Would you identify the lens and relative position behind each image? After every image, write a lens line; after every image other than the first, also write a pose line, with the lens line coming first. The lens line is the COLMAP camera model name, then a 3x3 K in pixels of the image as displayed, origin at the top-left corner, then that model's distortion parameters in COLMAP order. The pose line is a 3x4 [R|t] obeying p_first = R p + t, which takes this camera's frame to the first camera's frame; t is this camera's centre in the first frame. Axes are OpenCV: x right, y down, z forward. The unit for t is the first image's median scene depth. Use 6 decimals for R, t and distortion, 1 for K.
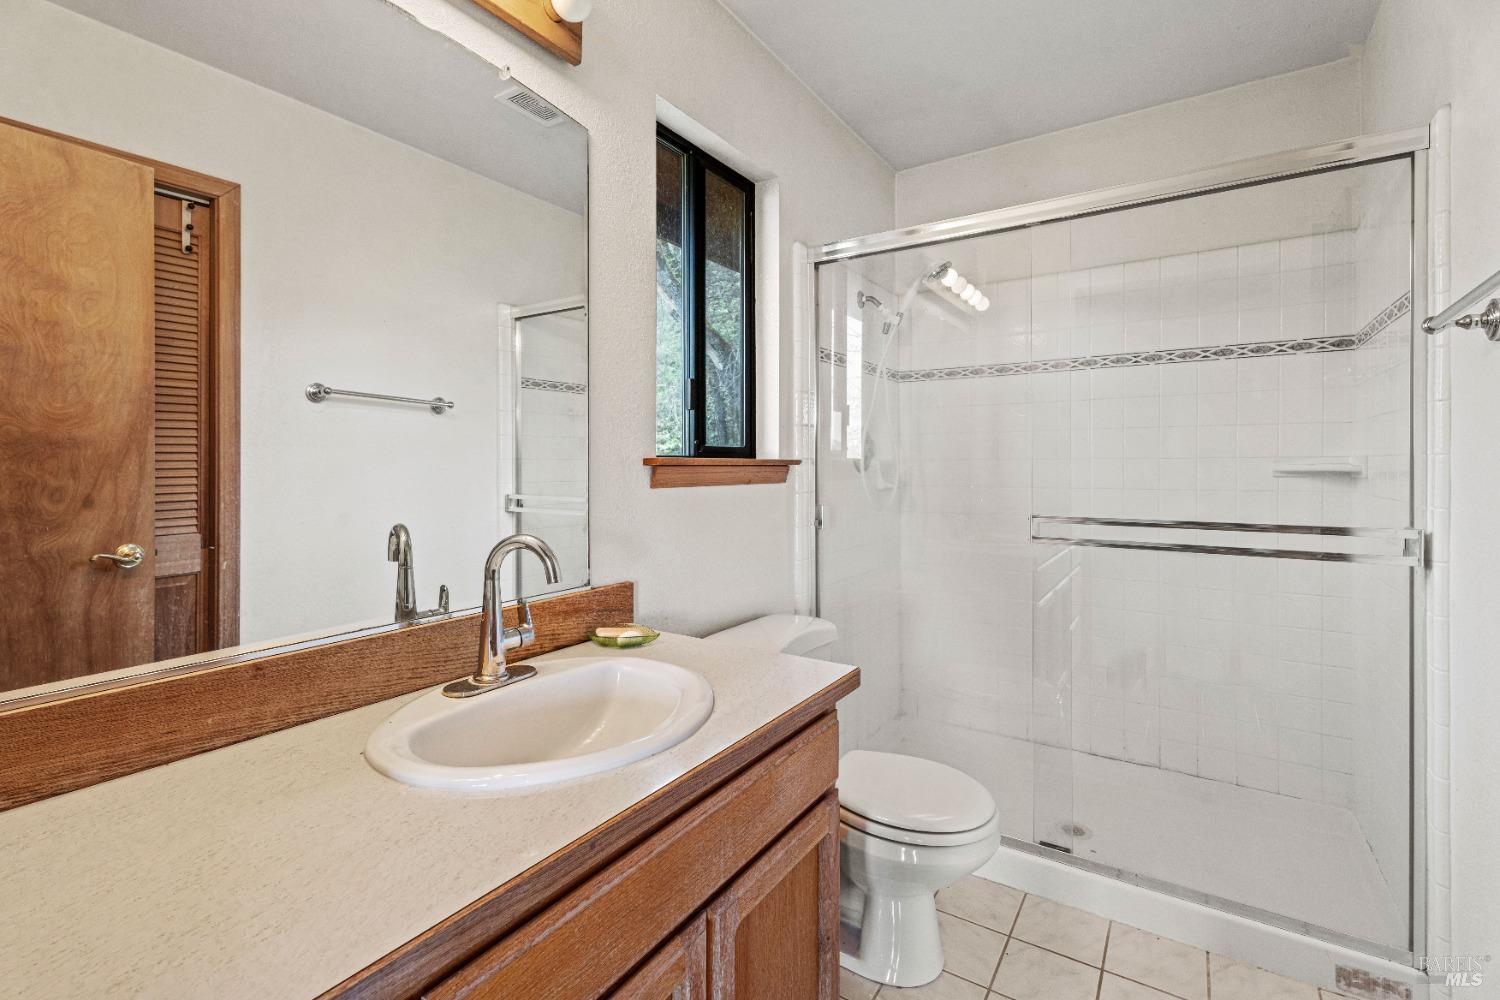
lens RADIAL K [[680.2, 0, 746.8], [0, 680.2, 469.8], [0, 0, 1]] dist [0.001219, 0.000605]
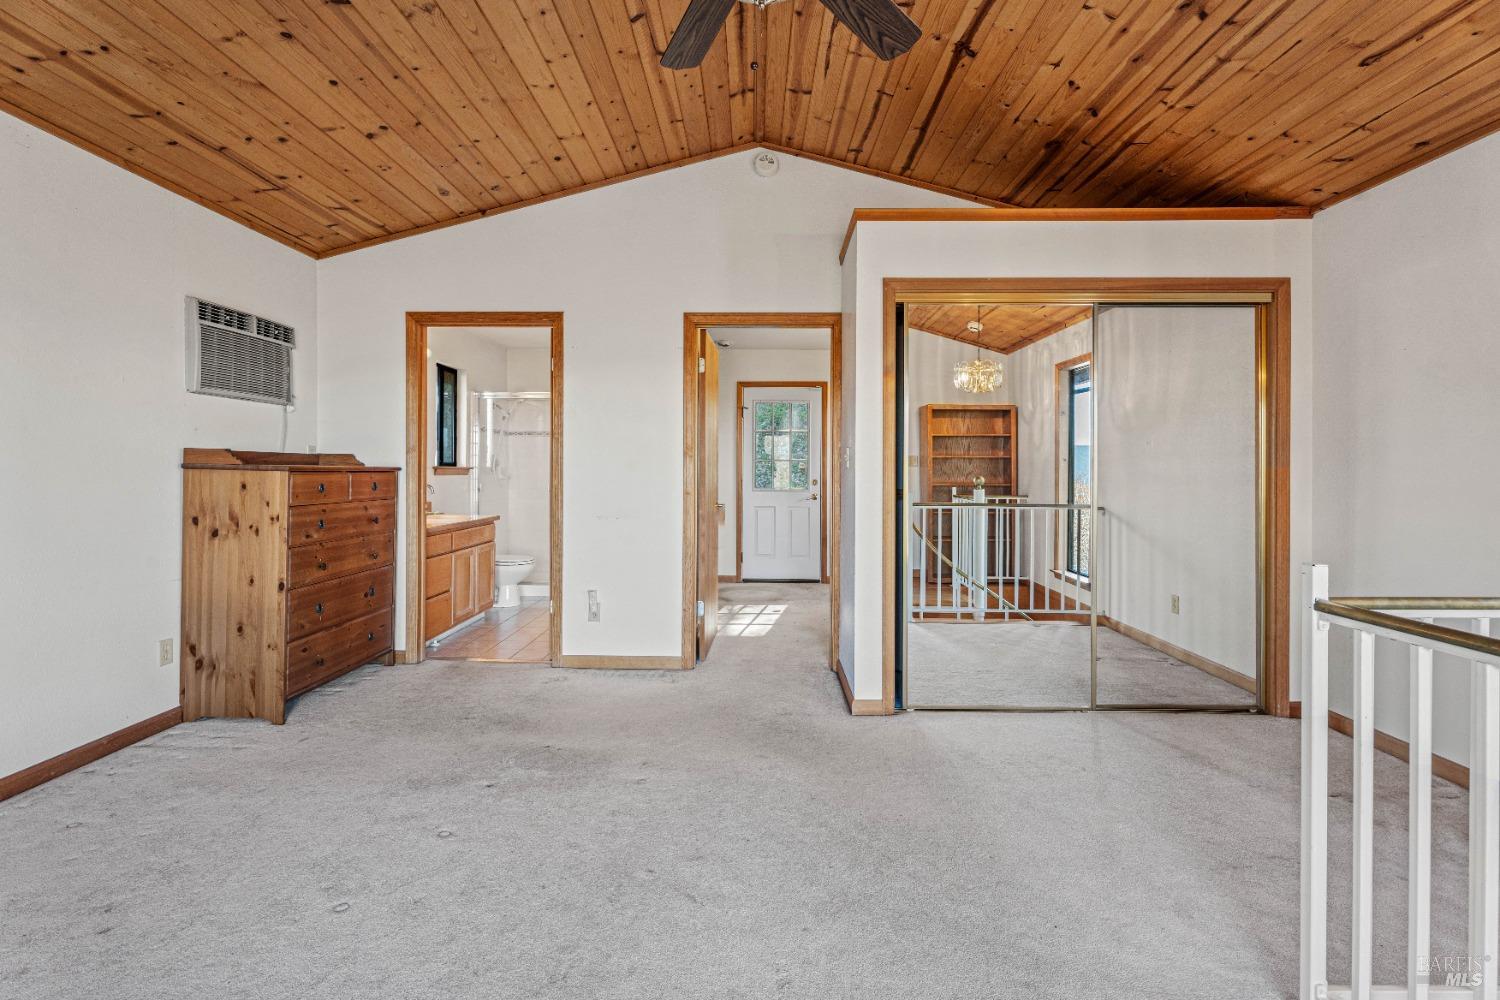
lens RADIAL K [[680.2, 0, 746.8], [0, 680.2, 469.8], [0, 0, 1]] dist [0.001219, 0.000605]
pose [[0.846137, 0.006024, 0.532932, -0.481834], [-0.000695, 0.999948, -0.010198, 0.024843], [-0.532965, 0.008258, 0.846097, -2.081867]]
